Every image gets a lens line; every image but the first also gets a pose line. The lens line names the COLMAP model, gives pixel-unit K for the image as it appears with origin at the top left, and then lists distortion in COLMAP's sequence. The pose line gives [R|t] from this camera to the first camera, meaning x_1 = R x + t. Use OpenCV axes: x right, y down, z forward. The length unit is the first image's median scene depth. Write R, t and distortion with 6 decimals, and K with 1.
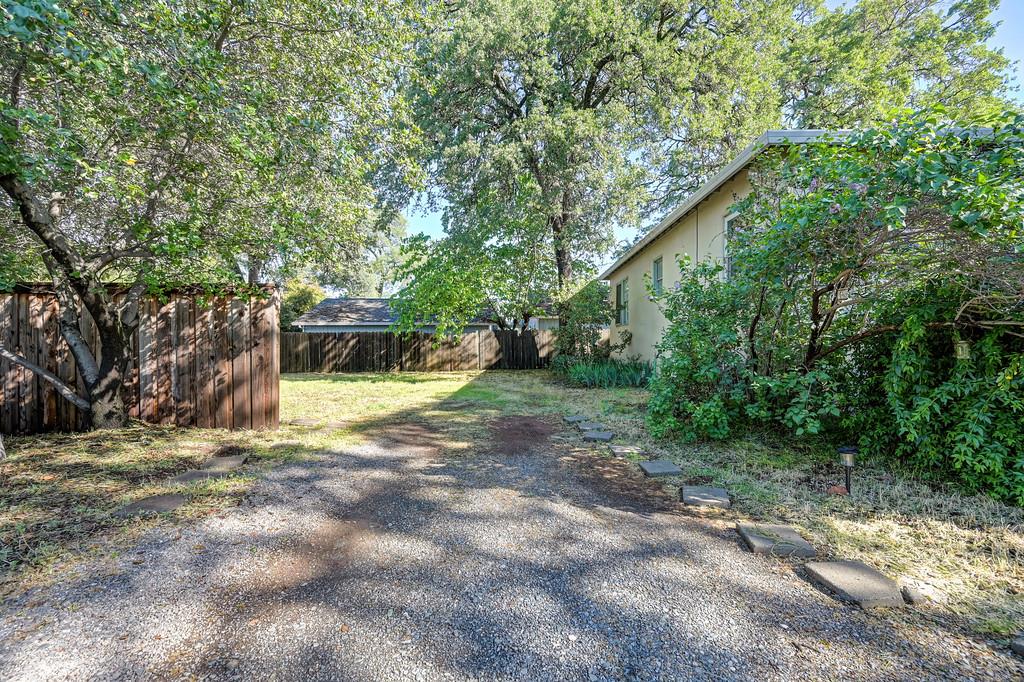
lens RADIAL K [[400.8, 0, 512.8], [0, 400.8, 340.1], [0, 0, 1]] dist [-0.003535, -0.000517]
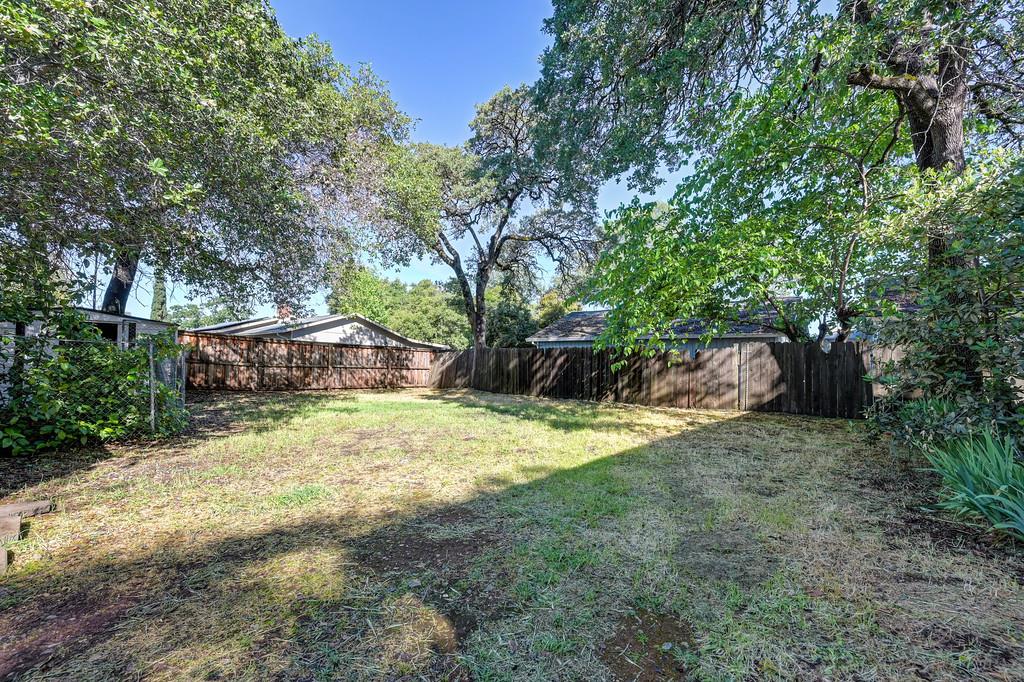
lens RADIAL K [[400.8, 0, 510.6], [0, 400.8, 349.4], [0, 0, 1]] dist [-0.003535, -0.000517]
pose [[0.759960, -0.003676, -0.649959, 0.043180], [-0.011652, 0.999746, -0.019278, -0.000344], [0.649865, 0.022223, 0.759725, 0.330702]]
